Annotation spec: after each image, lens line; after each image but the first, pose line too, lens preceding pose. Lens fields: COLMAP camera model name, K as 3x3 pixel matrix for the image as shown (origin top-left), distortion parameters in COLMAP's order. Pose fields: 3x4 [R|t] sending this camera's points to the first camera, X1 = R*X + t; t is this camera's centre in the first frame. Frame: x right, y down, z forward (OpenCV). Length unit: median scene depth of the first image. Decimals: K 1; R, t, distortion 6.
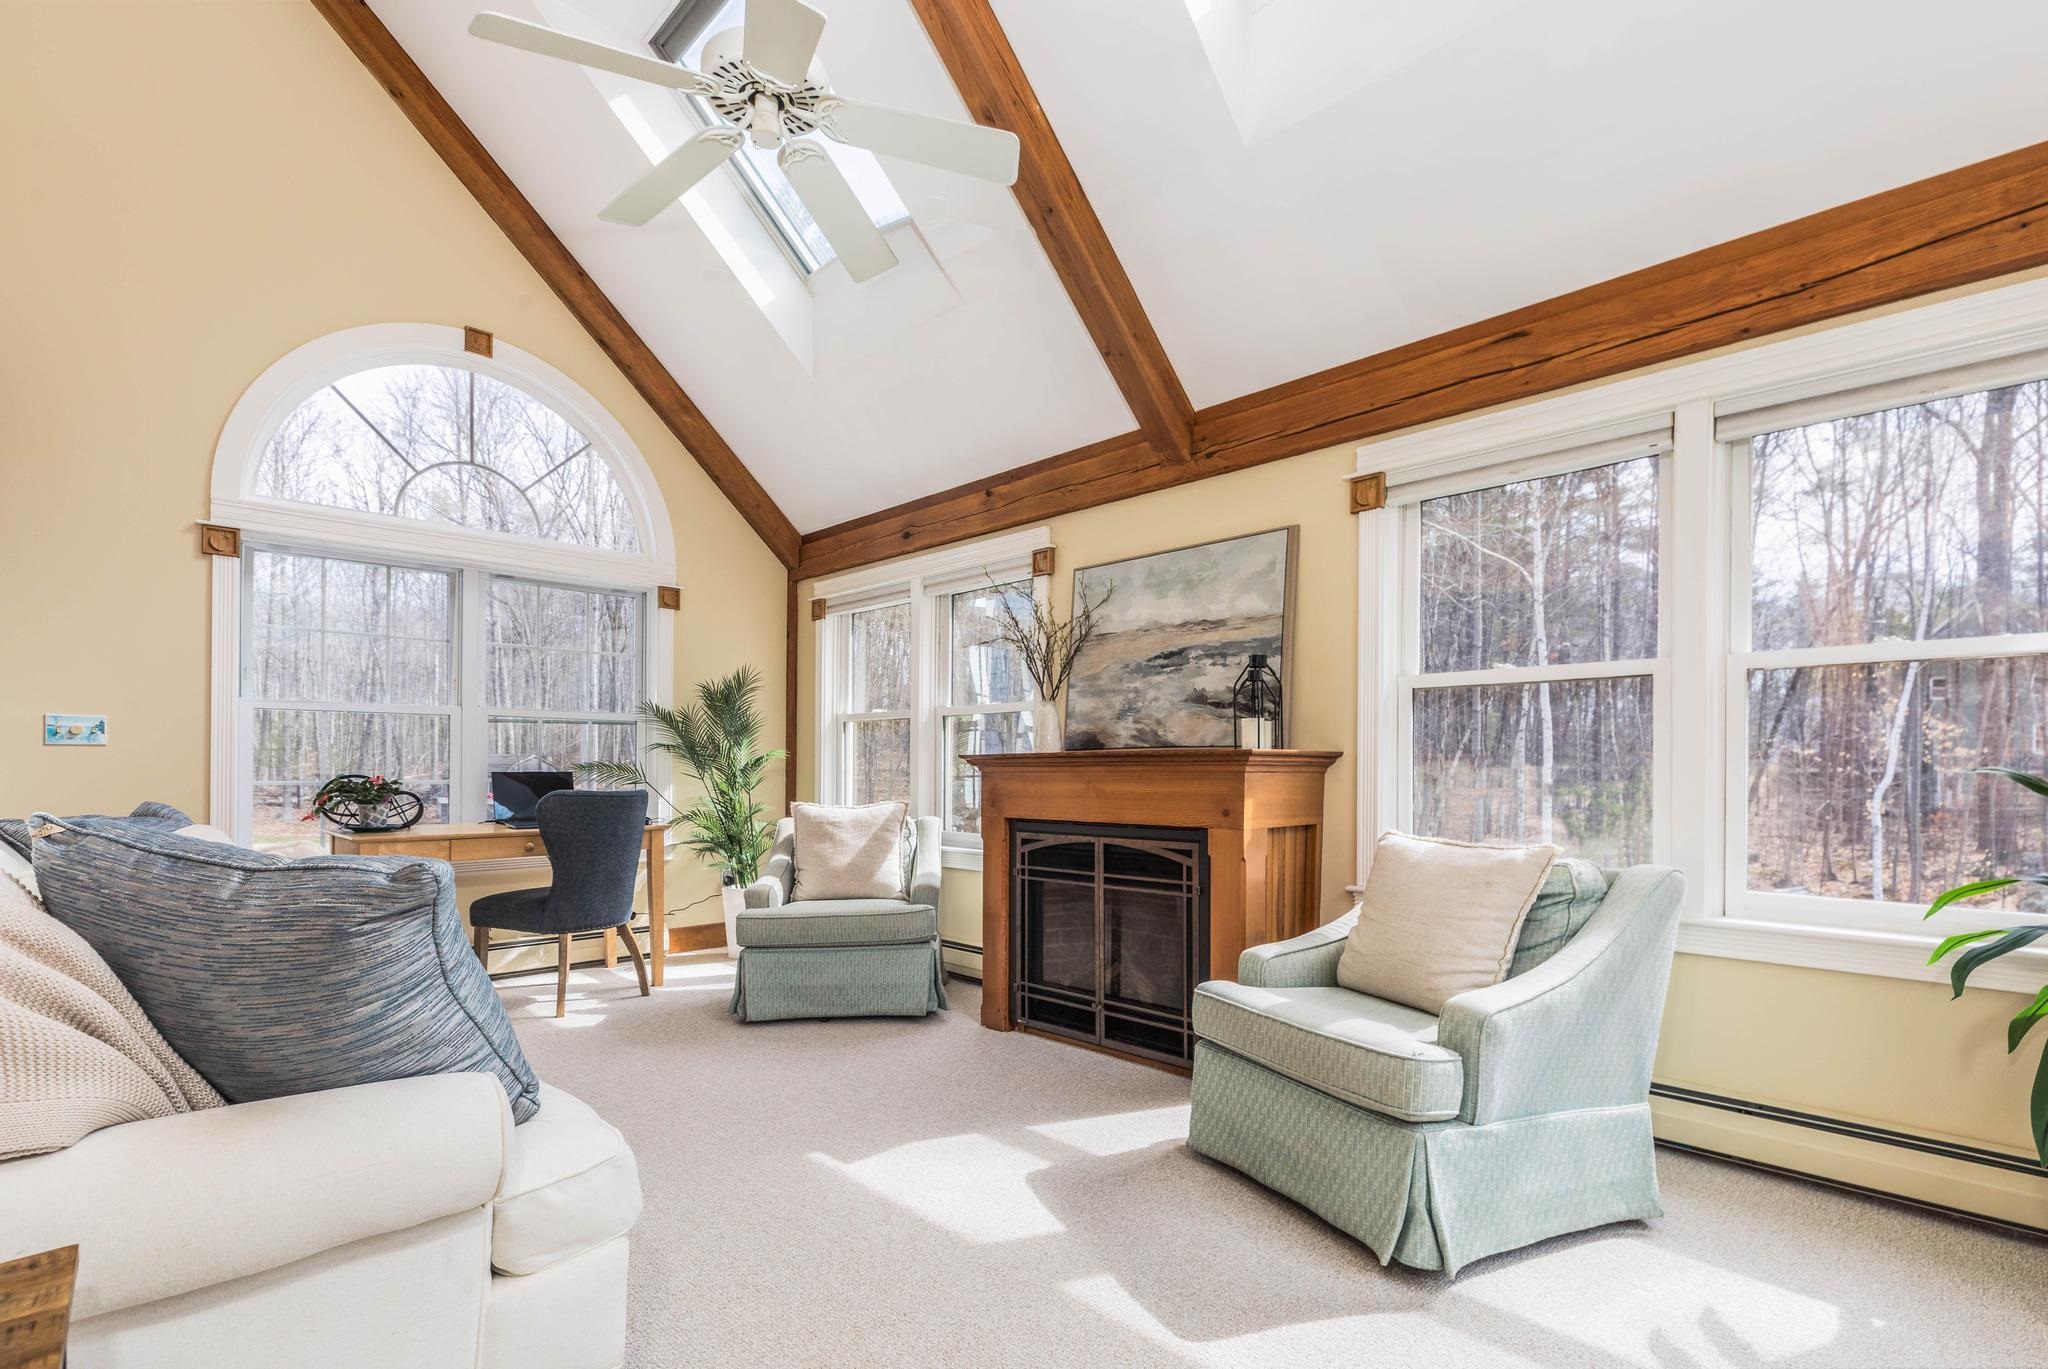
lens RADIAL K [[955.0, 0, 1041.7], [0, 955.0, 766.7], [0, 0, 1]] dist [0.001542, -0.000047]
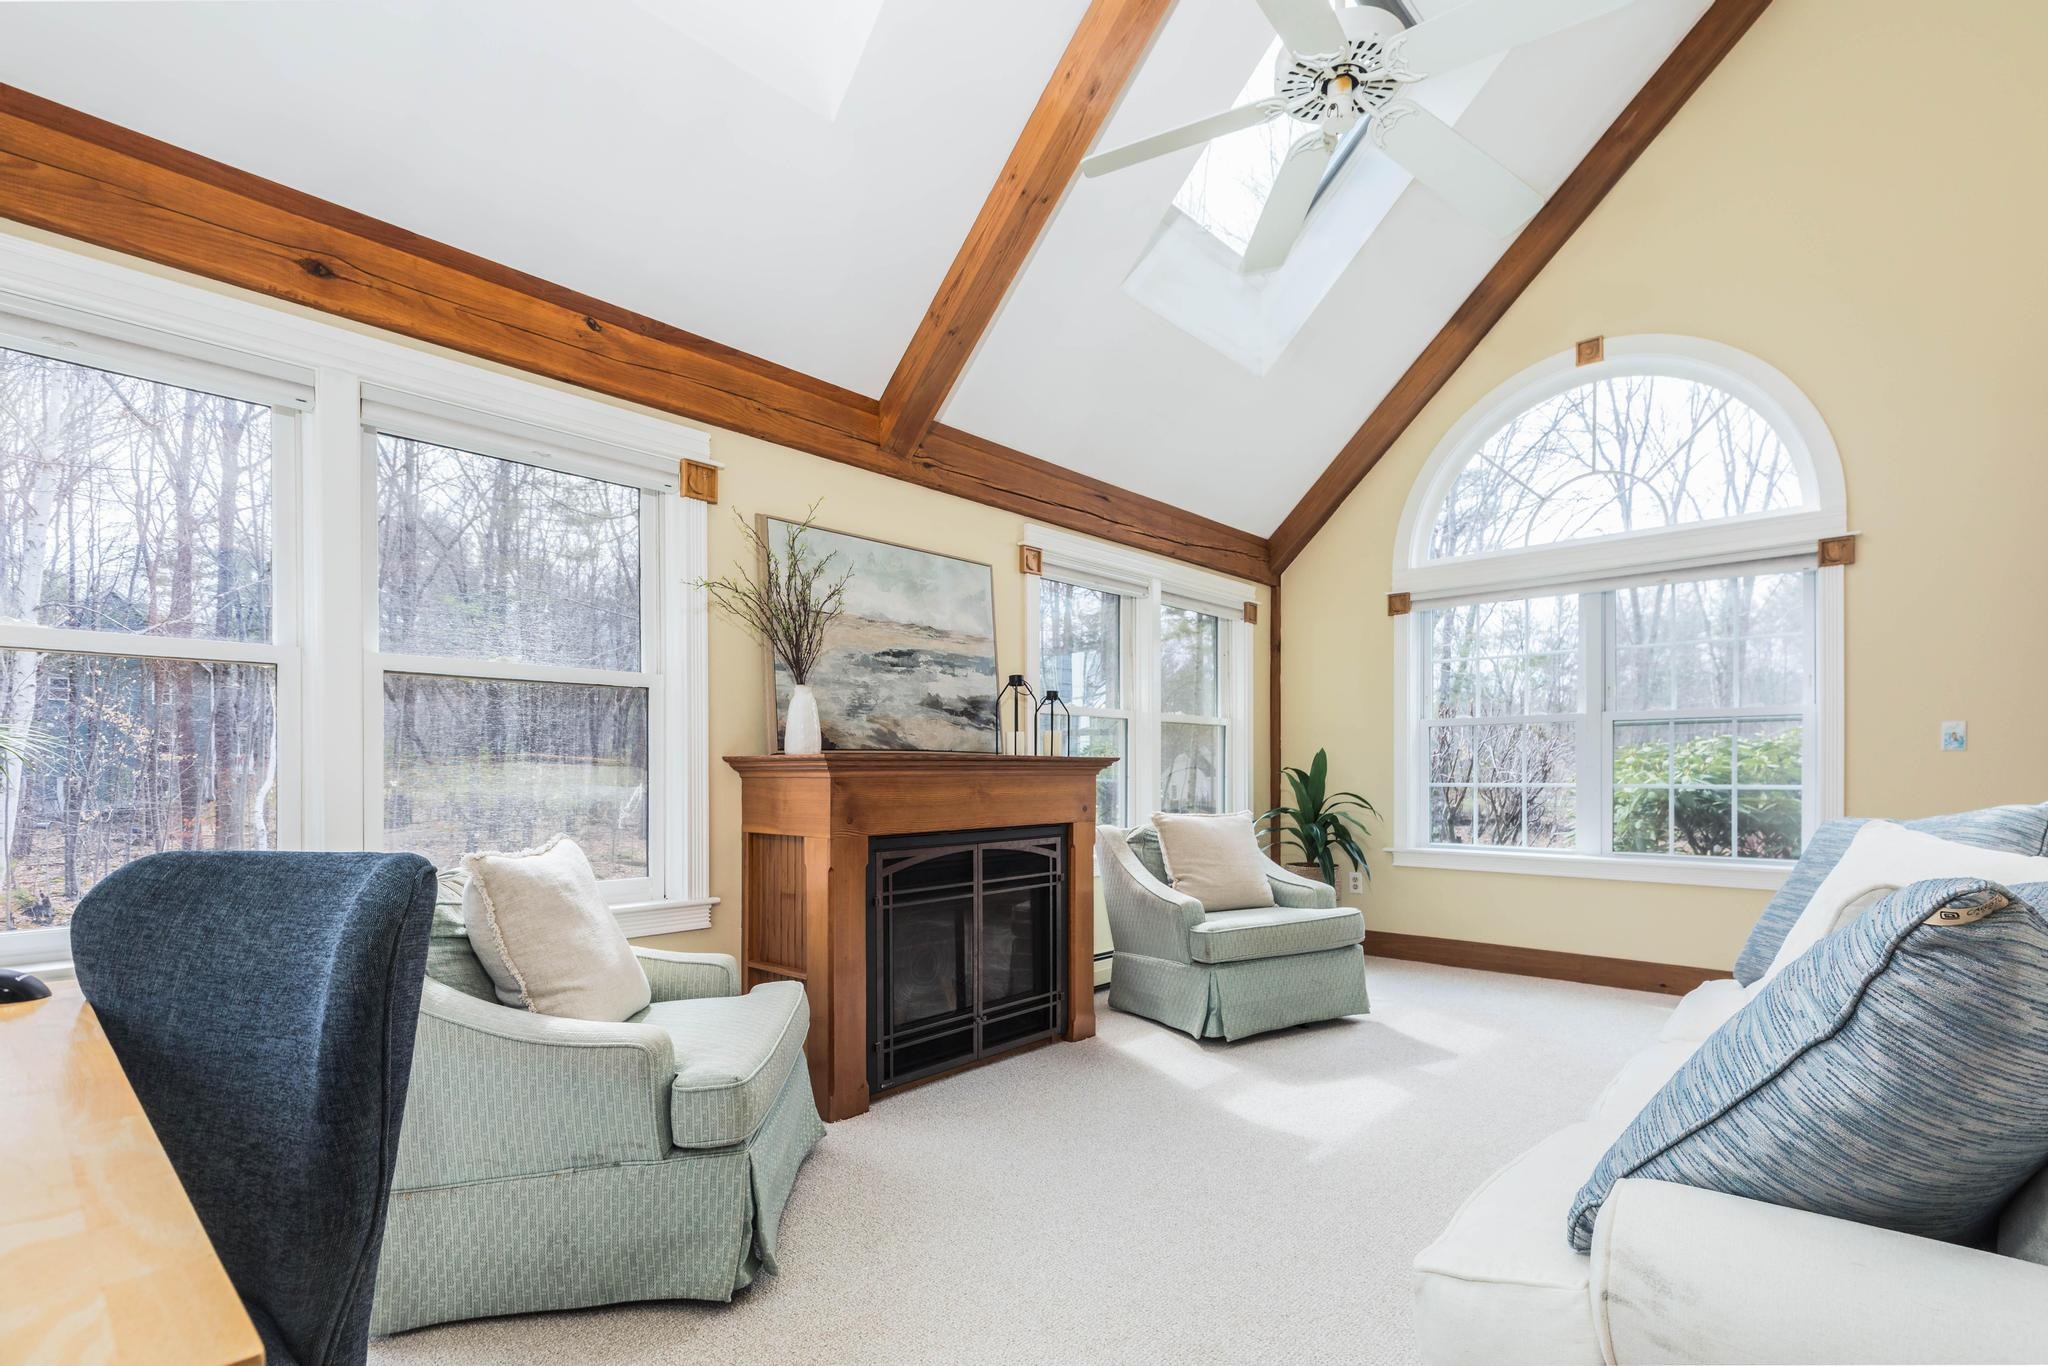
lens RADIAL K [[955.0, 0, 1025.9], [0, 955.0, 779.3], [0, 0, 1]] dist [0.001542, -0.000047]
pose [[-0.035606, -0.009100, 0.999324, -0.851997], [-0.000801, 0.999958, 0.009077, -0.000061], [-0.999366, -0.000477, -0.035612, 0.931306]]
